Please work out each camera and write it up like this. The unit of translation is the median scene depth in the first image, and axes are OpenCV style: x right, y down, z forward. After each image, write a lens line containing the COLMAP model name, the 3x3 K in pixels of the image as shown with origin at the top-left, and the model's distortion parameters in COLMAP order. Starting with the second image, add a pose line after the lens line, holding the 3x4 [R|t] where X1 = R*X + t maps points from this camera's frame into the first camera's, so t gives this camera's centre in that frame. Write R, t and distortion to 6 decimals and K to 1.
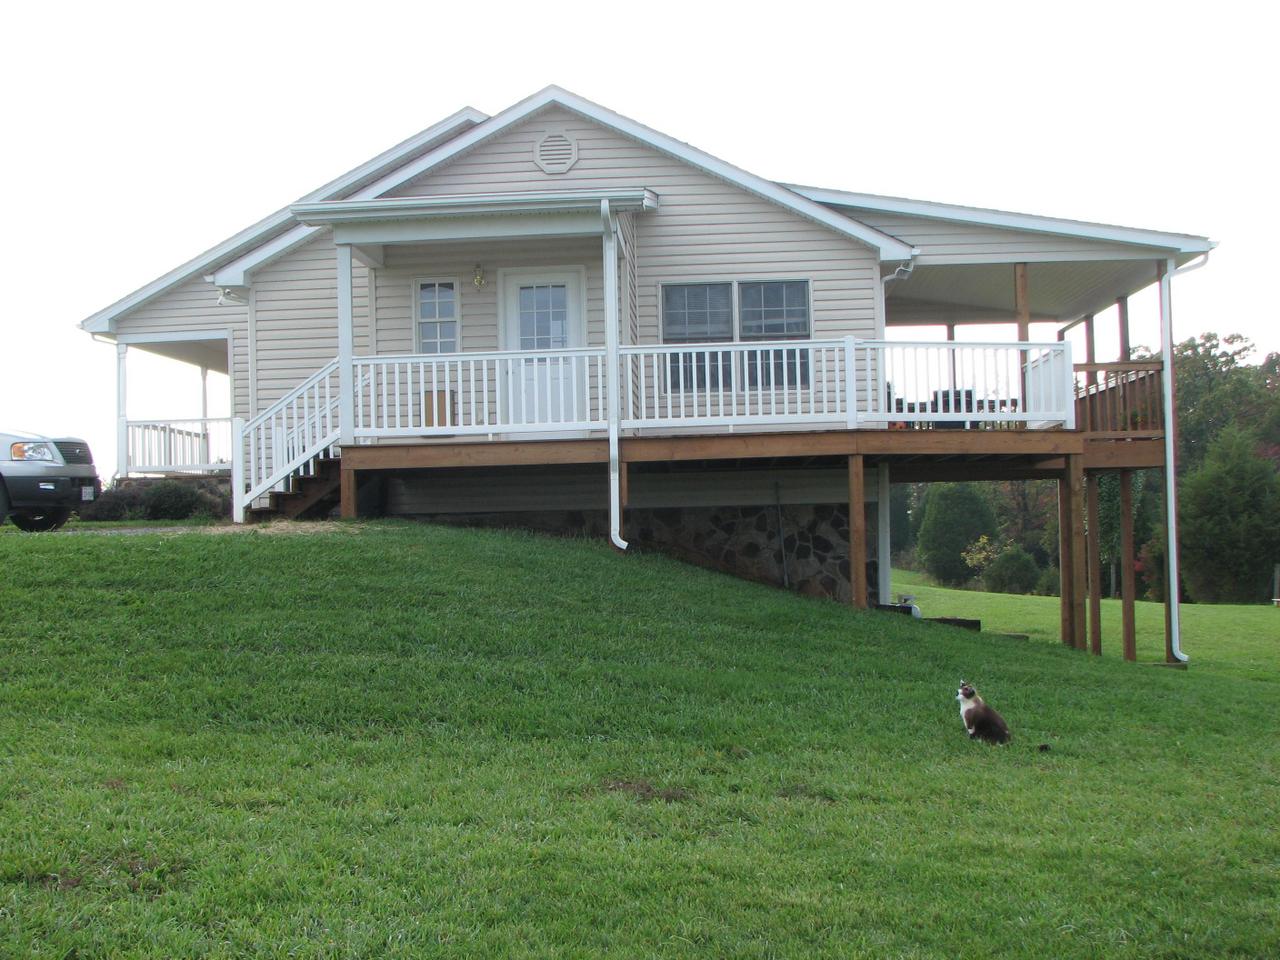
lens RADIAL K [[1527.9, 0, 640.0], [0, 1527.9, 480.0], [0, 0, 1]] dist [-0.170653, 0.430833]
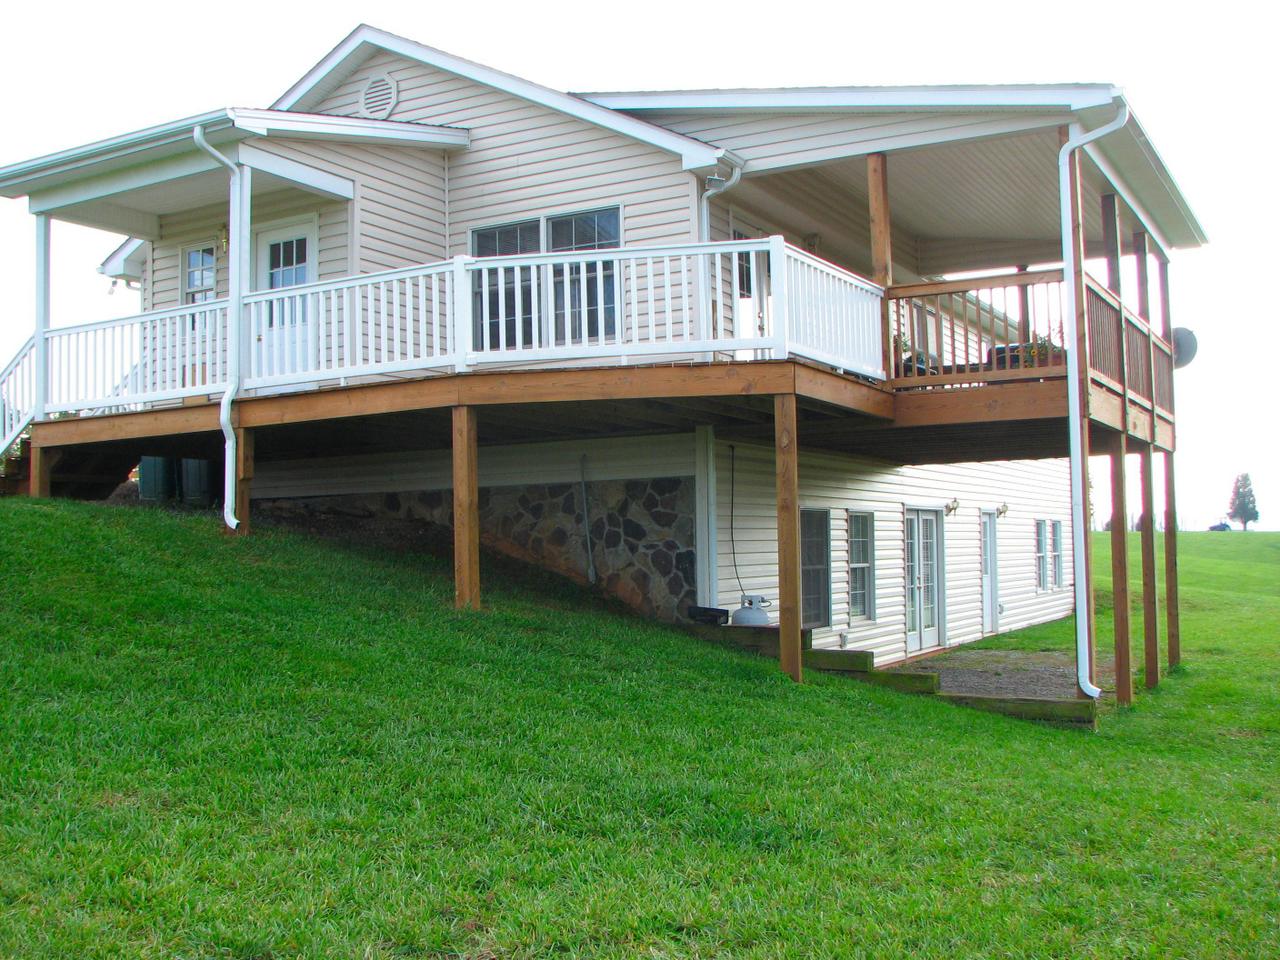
lens RADIAL K [[1384.7, 0, 616.9], [0, 1384.7, 490.4], [0, 0, 1]] dist [-0.195336, 0.270123]
pose [[0.896128, -0.014843, -0.443547, 0.436493], [0.012395, 0.999888, -0.008420, 0.027489], [0.443622, 0.002047, 0.896212, 0.340793]]
